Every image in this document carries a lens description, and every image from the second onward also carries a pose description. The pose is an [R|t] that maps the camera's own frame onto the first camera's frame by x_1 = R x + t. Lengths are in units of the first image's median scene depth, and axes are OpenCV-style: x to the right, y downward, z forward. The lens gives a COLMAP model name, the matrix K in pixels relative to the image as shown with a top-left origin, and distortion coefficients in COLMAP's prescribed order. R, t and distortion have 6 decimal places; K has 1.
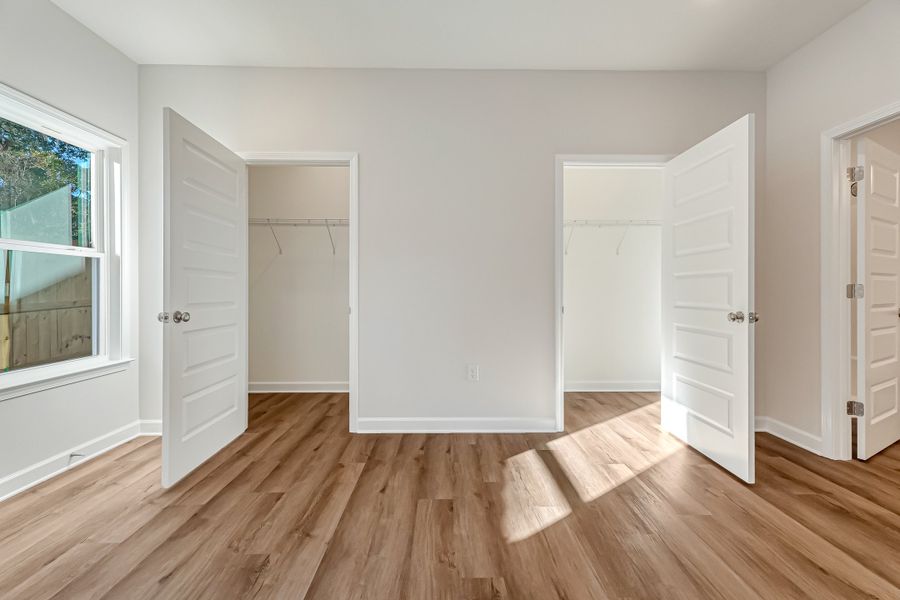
lens RADIAL K [[383.4, 0, 454.0], [0, 383.4, 287.7], [0, 0, 1]] dist [0.002658, 0.000853]
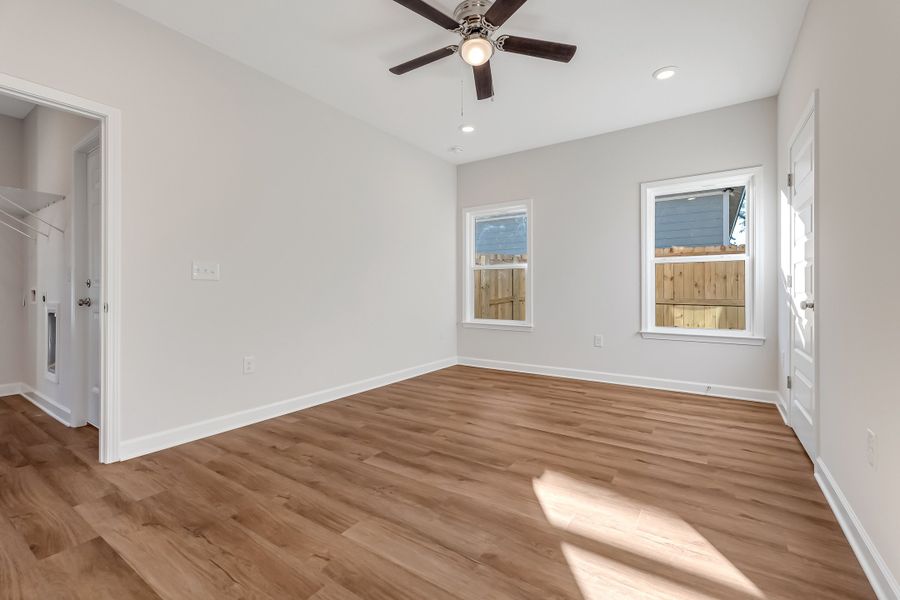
lens RADIAL K [[383.4, 0, 463.6], [0, 383.4, 294.8], [0, 0, 1]] dist [0.002658, 0.000853]
pose [[-0.561989, 0.010160, -0.827082, 1.084329], [0.004786, 0.999948, 0.009032, 0.033563], [0.827131, 0.001117, -0.562008, 1.269675]]
